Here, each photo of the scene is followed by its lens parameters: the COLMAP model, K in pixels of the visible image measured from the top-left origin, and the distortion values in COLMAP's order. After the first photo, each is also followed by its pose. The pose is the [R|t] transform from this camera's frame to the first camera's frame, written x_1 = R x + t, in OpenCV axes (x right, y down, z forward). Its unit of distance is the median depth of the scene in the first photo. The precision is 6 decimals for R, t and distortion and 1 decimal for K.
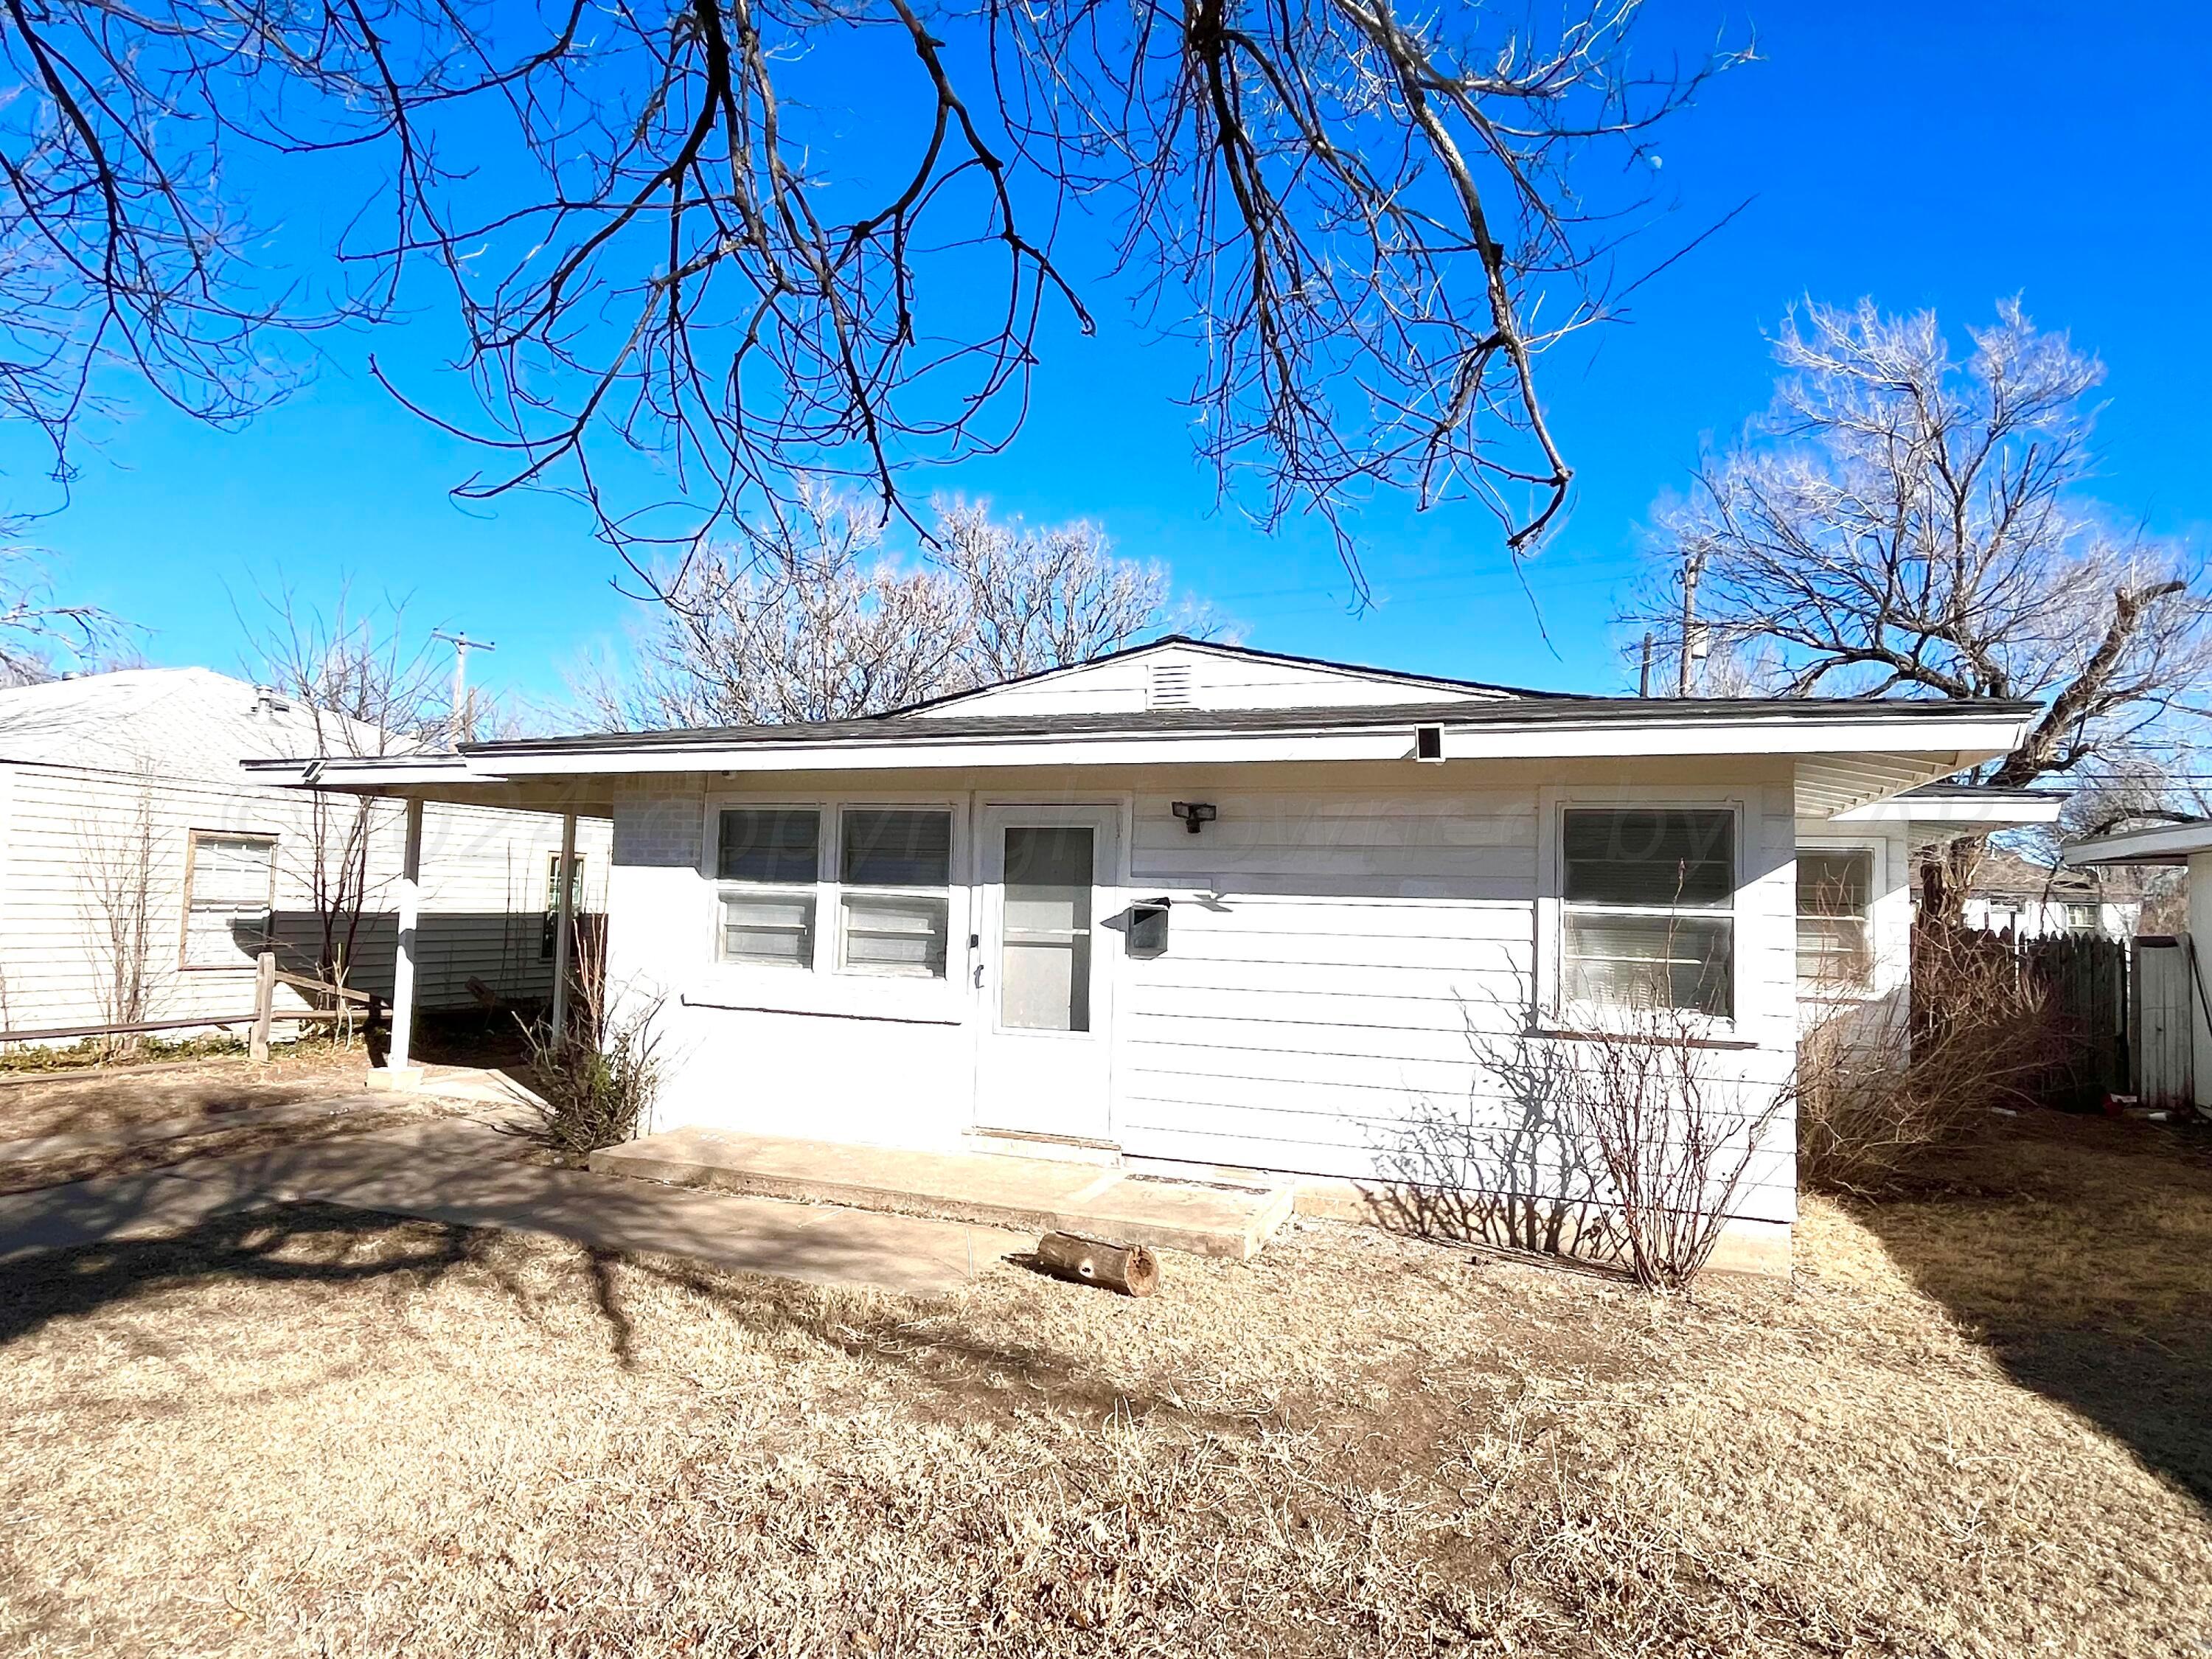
lens RADIAL K [[1211.0, 0, 1103.6], [0, 1211.0, 831.4], [0, 0, 1]] dist [0.002184, 0.000365]
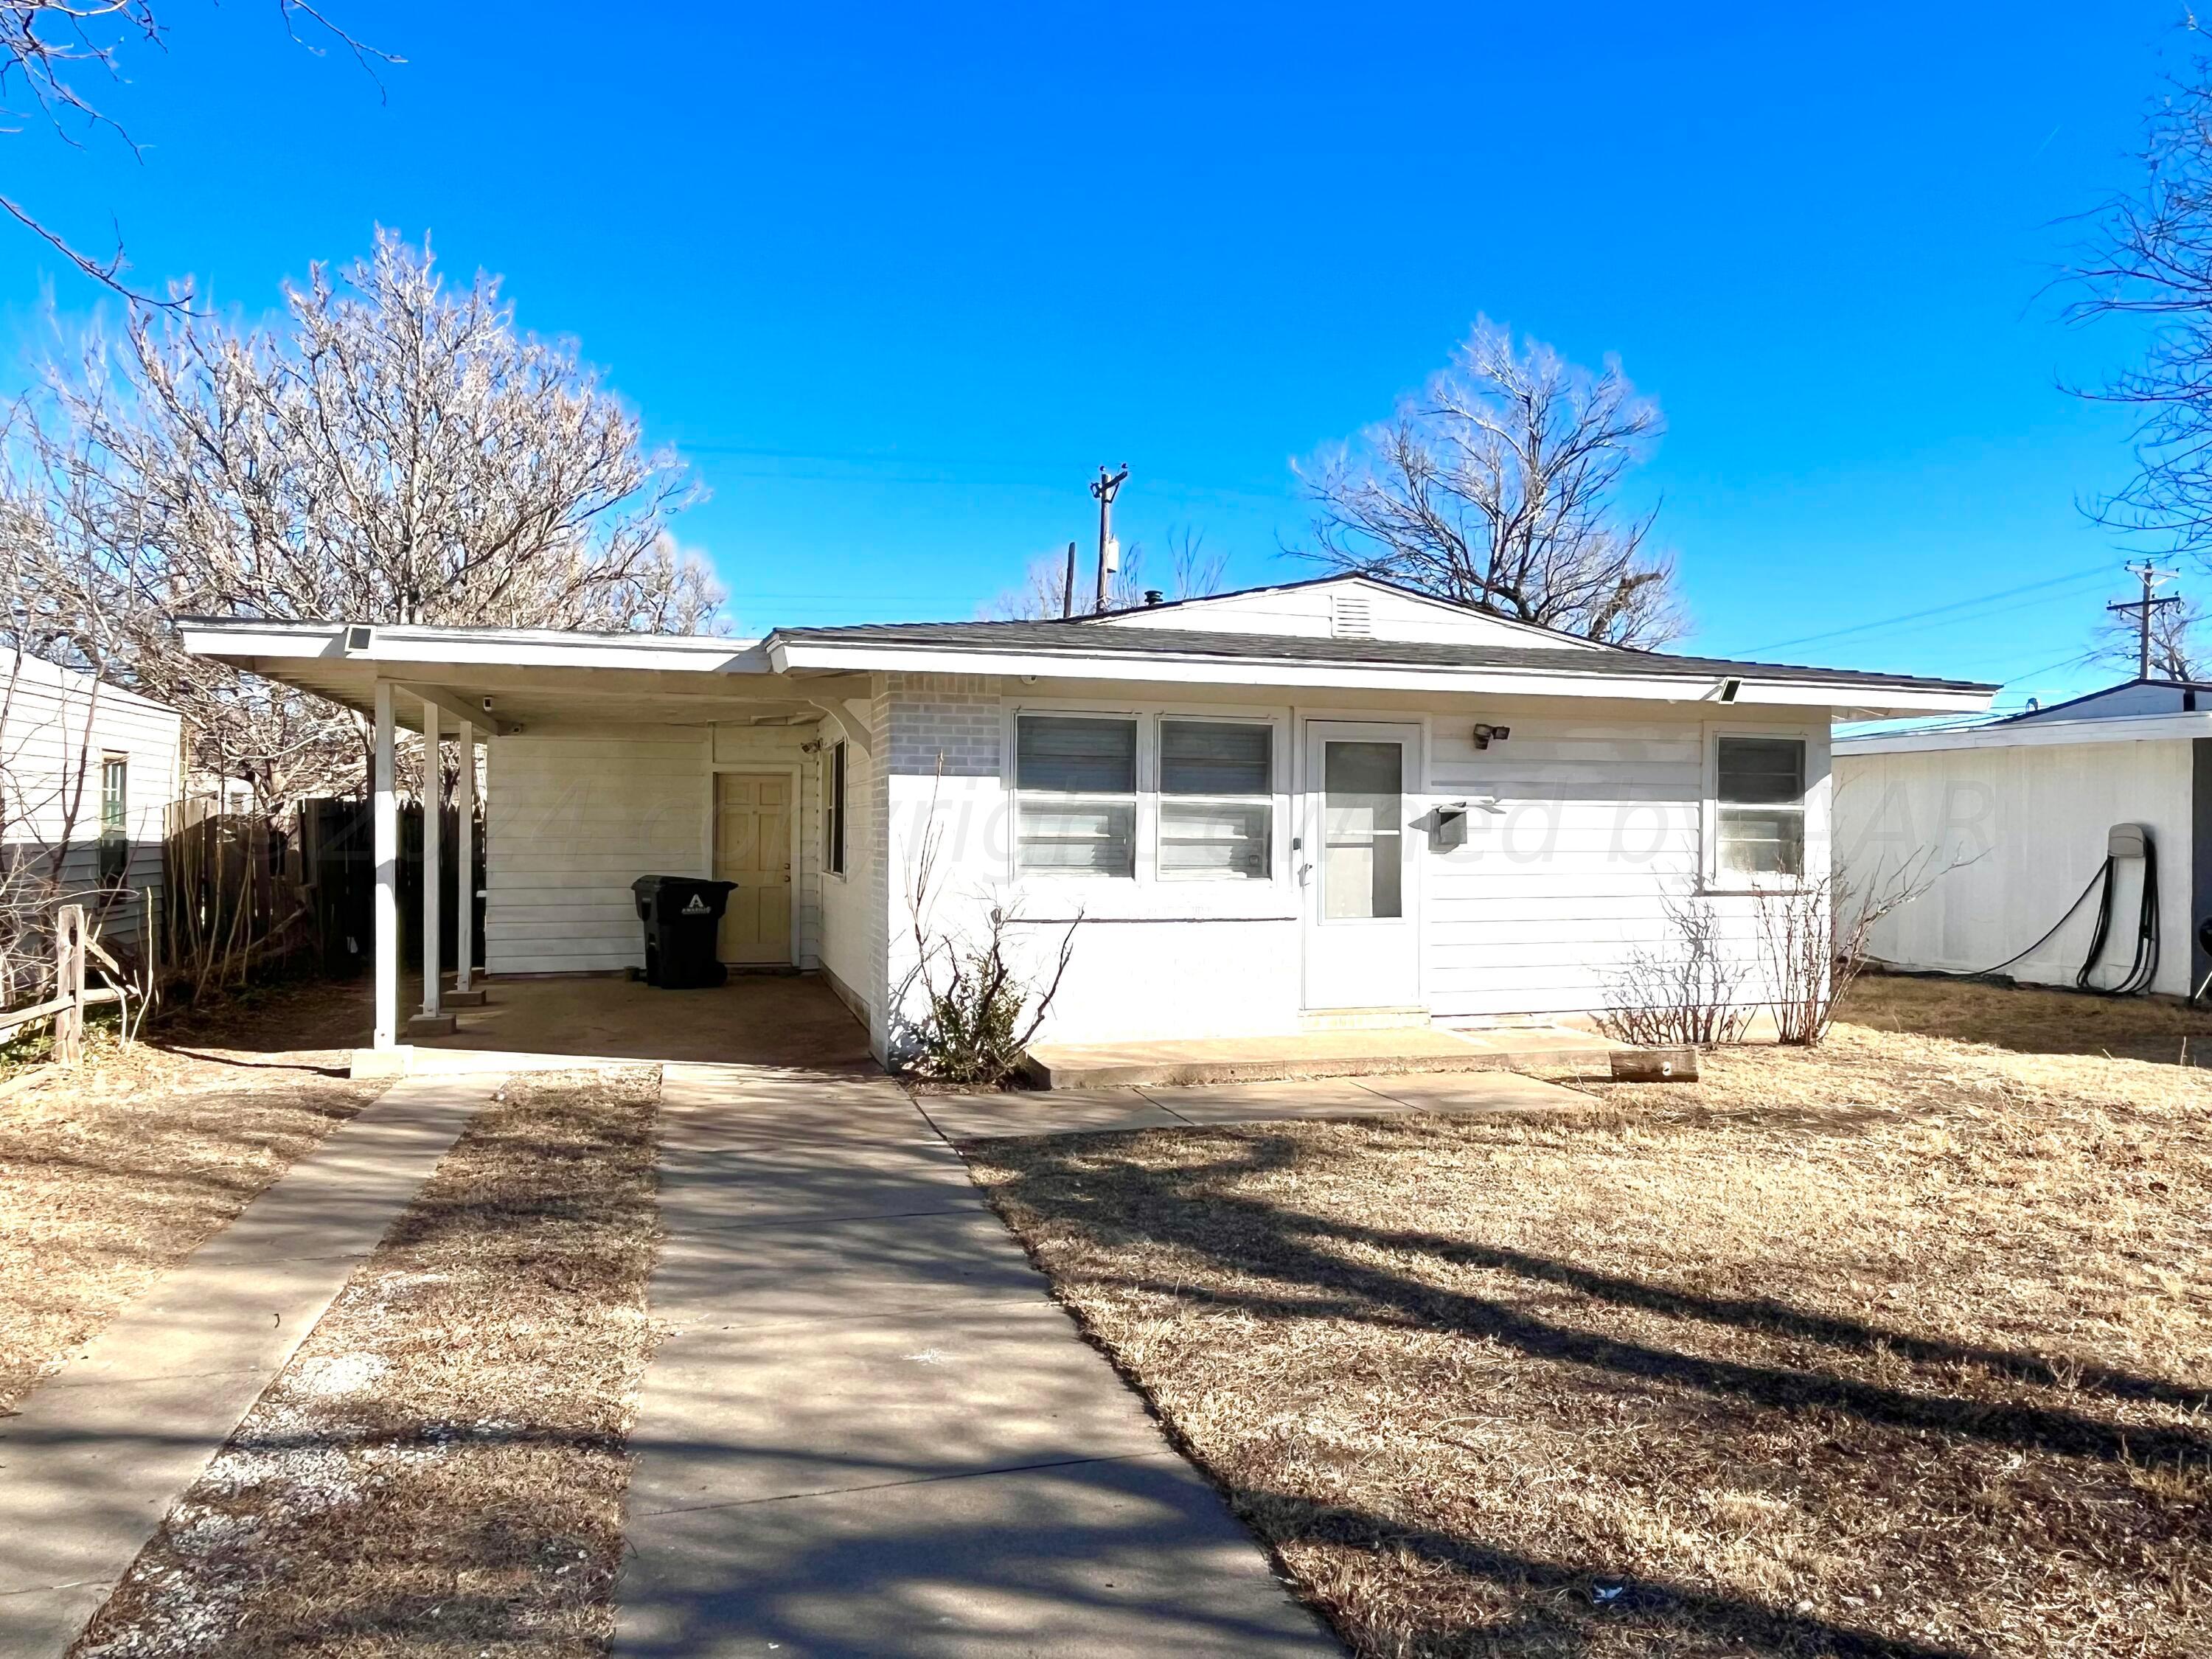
lens RADIAL K [[1419.6, 0, 1106.2], [0, 1419.6, 830.6], [0, 0, 1]] dist [0.006165, -0.000920]
pose [[0.800161, -0.022687, 0.599356, -1.090098], [-0.021012, 0.997611, 0.065813, -0.003025], [-0.599417, -0.065255, 0.797772, 0.078808]]
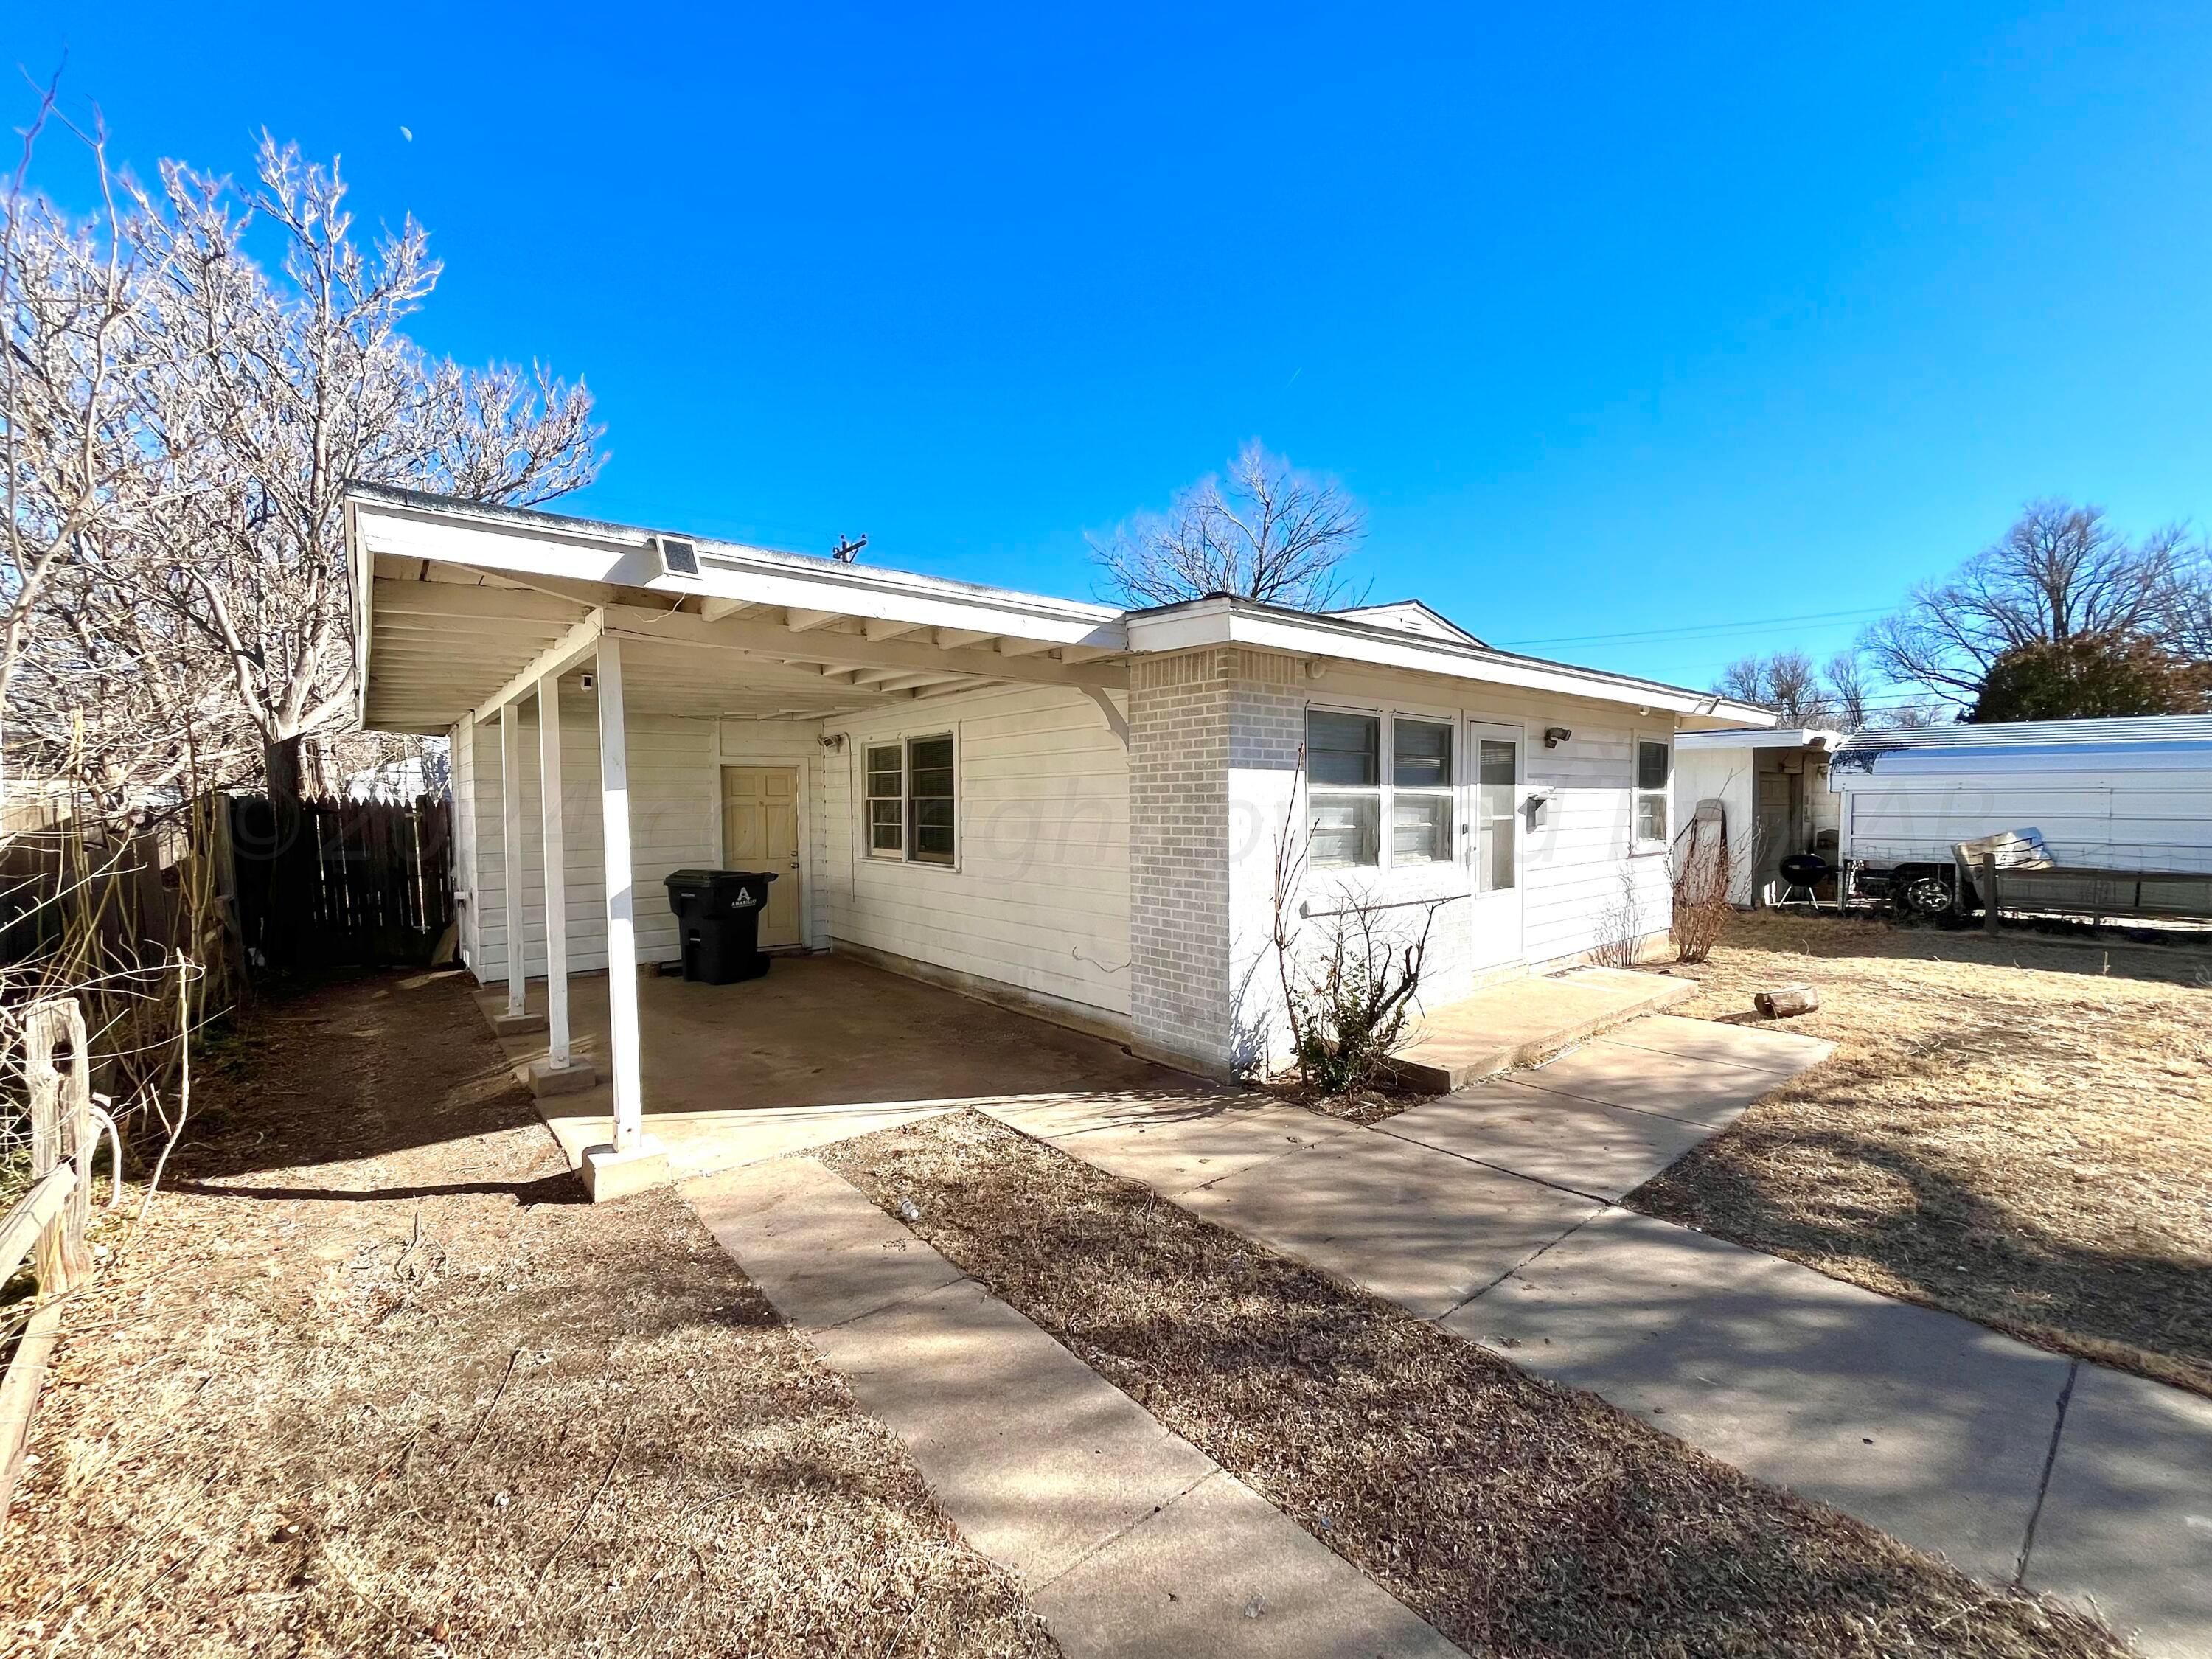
lens RADIAL K [[894.5, 0, 1104.7], [0, 894.5, 834.5], [0, 0, 1]] dist [-0.000111, 0.000151]
pose [[0.502769, -0.062737, 0.862141, -1.178241], [-0.031685, 0.995355, 0.090908, 0.024648], [-0.863840, -0.073023, 0.498446, 0.917205]]
